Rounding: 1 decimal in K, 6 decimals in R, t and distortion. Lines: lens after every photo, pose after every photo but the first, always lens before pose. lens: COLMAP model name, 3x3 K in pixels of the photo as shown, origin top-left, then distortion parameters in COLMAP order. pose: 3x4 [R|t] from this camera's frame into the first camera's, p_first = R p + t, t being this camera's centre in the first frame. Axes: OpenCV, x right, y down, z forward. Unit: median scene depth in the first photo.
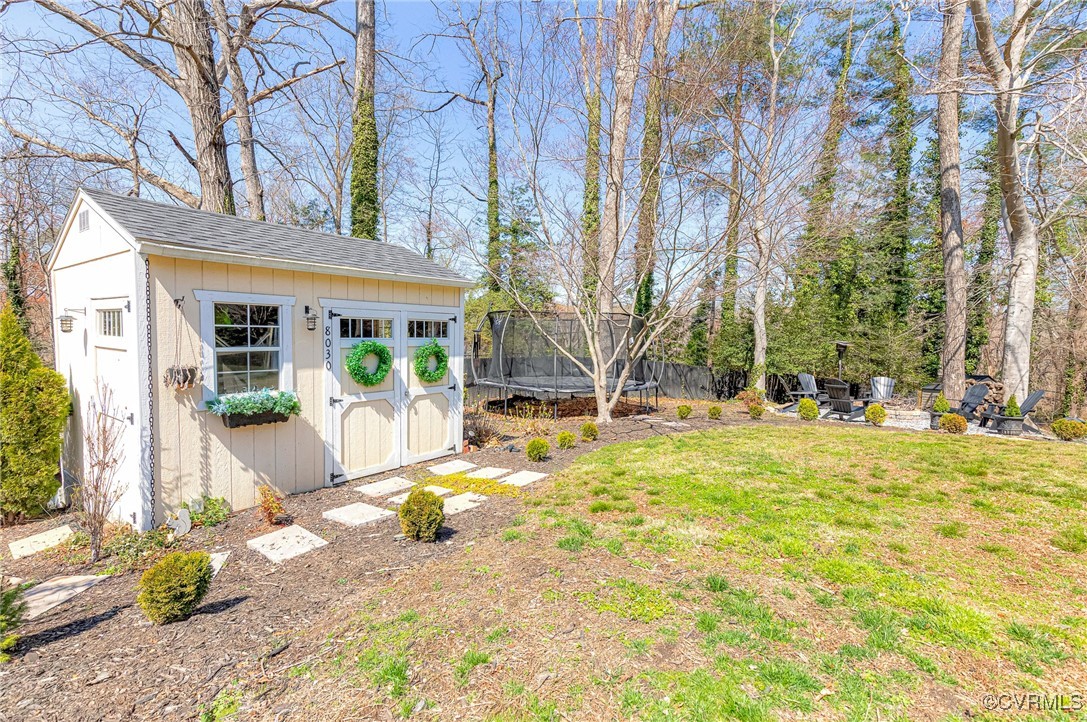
lens RADIAL K [[488.5, 0, 543.5], [0, 488.5, 361.0], [0, 0, 1]] dist [0.001529, -0.000083]
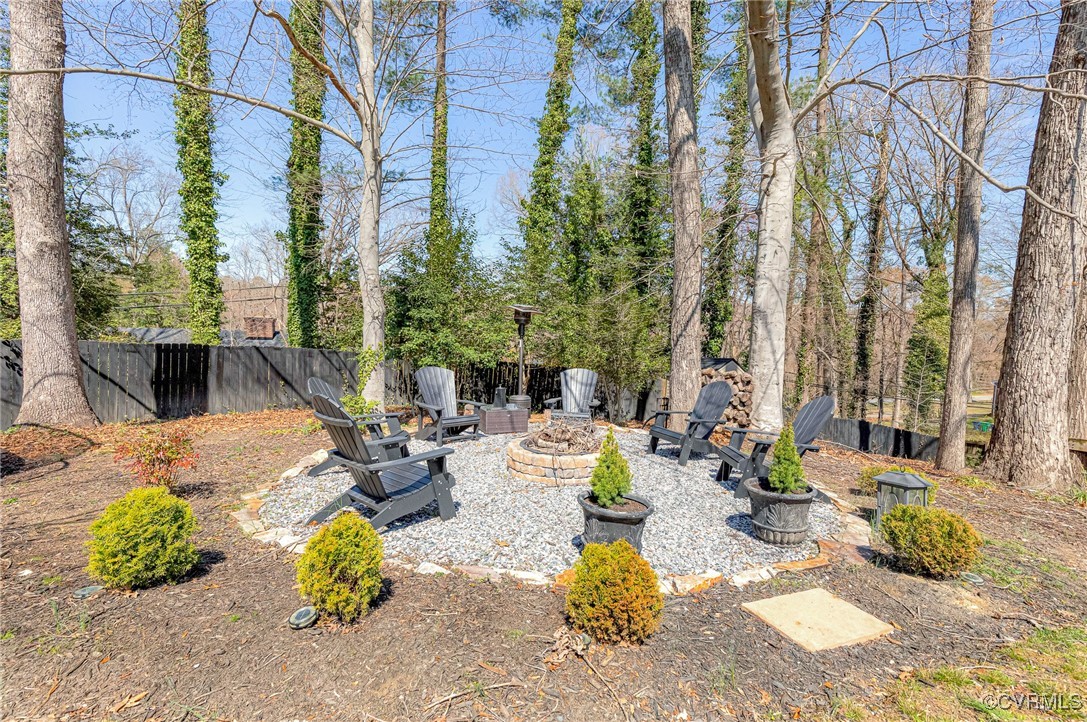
lens RADIAL K [[501.5, 0, 543.5], [0, 501.5, 361.0], [0, 0, 1]] dist [0.000102, -0.000312]
pose [[0.929304, -0.026619, 0.368355, 0.484540], [0.016593, 0.999401, 0.030359, 0.006757], [-0.368943, -0.022101, 0.929189, 0.532647]]
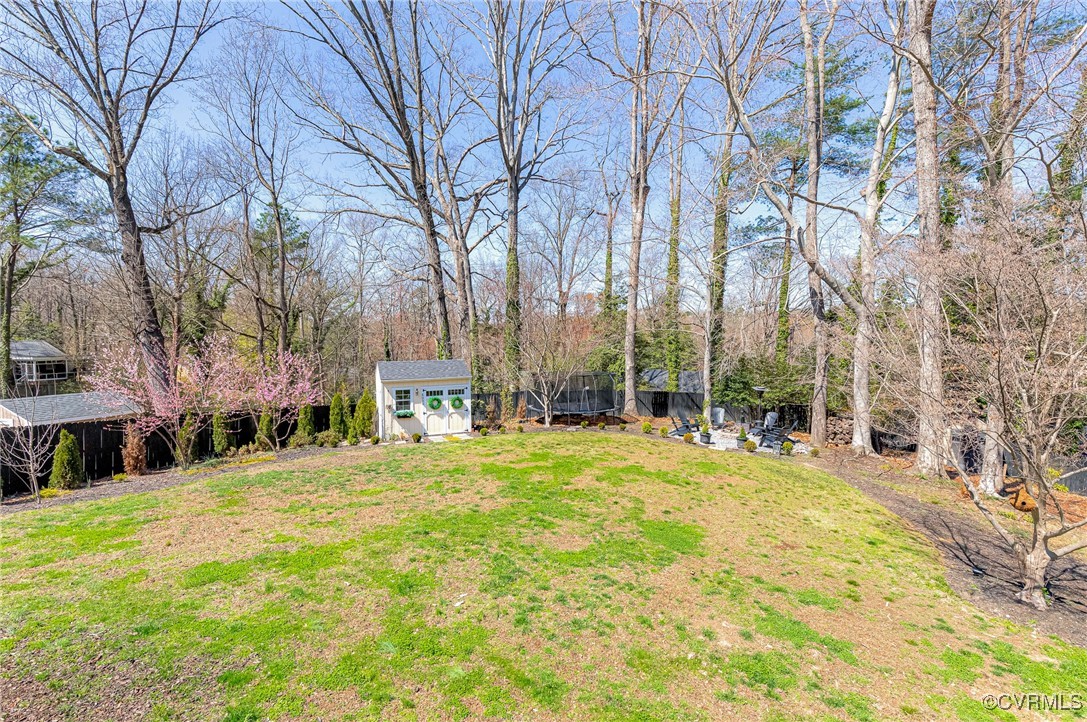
lens RADIAL K [[483.7, 0, 543.5], [0, 483.7, 361.0], [0, 0, 1]] dist [0.000646, 0.000054]
pose [[0.853690, -0.008075, -0.520718, 0.934359], [-0.001924, 0.999824, -0.018658, -0.102662], [0.520777, 0.016930, 0.853525, -0.696408]]
